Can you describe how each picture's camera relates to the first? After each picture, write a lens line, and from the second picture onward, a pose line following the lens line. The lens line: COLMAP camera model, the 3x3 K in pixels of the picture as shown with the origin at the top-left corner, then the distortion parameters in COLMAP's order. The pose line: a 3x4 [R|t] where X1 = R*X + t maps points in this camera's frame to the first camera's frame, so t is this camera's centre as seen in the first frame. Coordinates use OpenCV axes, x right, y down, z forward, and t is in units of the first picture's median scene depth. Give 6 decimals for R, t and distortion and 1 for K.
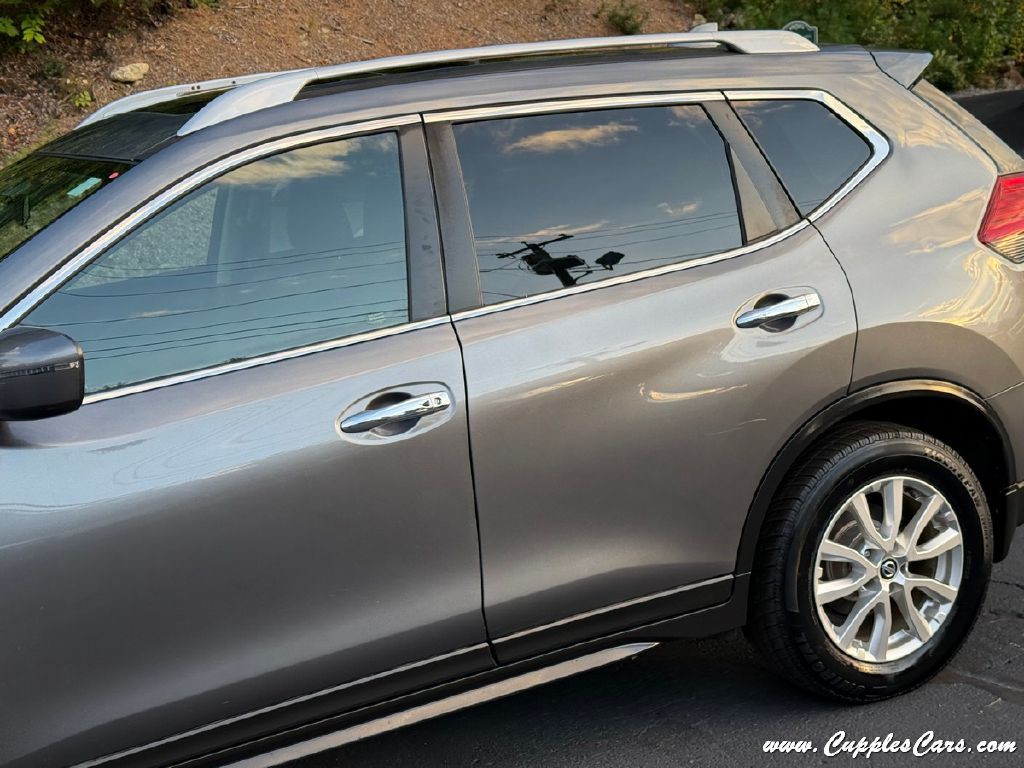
lens RADIAL K [[1506.3, 0, 507.5], [0, 1506.3, 380.2], [0, 0, 1]] dist [0.116902, 0.000000]
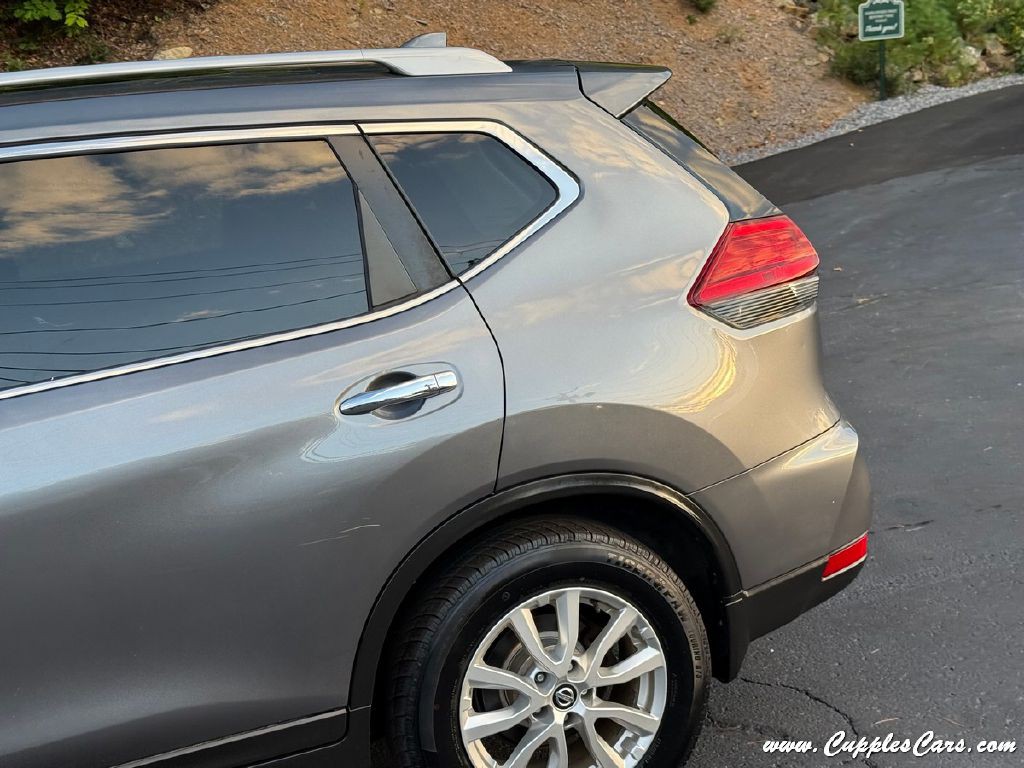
lens RADIAL K [[1506.3, 0, 518.6], [0, 1506.3, 384.6], [0, 0, 1]] dist [0.116902, 0.000000]
pose [[0.995916, 0.014366, -0.089131, 0.300399], [-0.012518, 0.999695, 0.021267, -0.065123], [0.089409, -0.020065, 0.995793, 0.175341]]
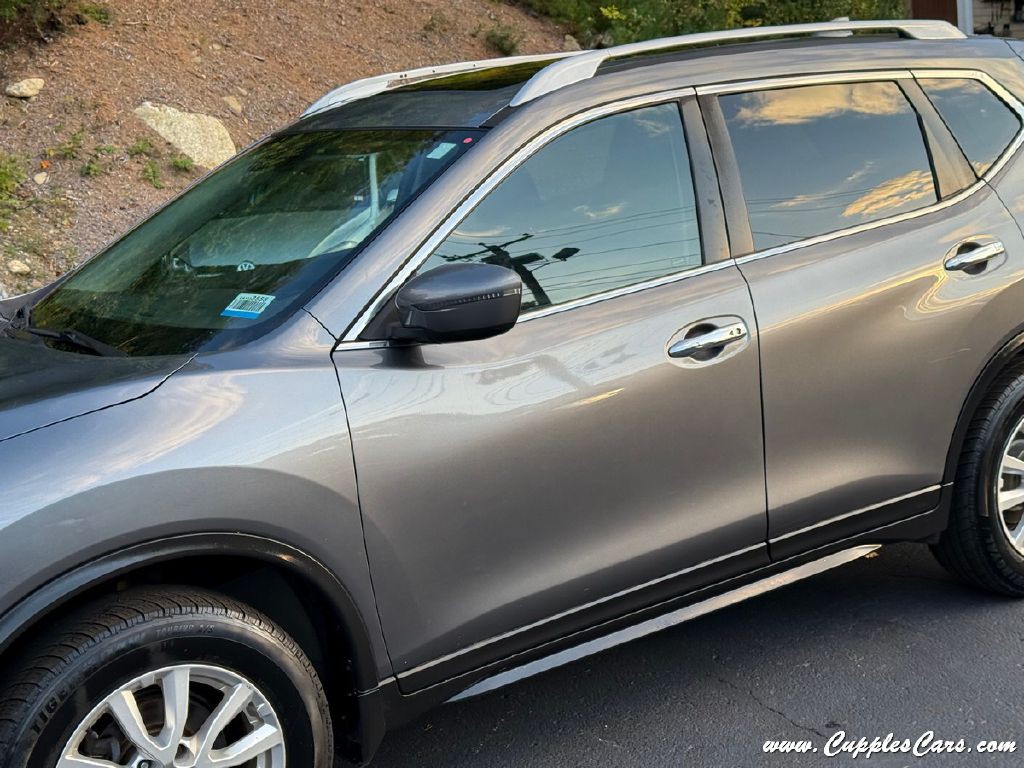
lens RADIAL K [[1506.3, 0, 501.8], [0, 1506.3, 385.3], [0, 0, 1]] dist [0.116902, 0.000000]
pose [[0.992040, -0.024636, 0.123492, -0.312711], [0.026256, 0.999589, -0.011503, 0.054301], [-0.123158, 0.014653, 0.992279, -0.114173]]
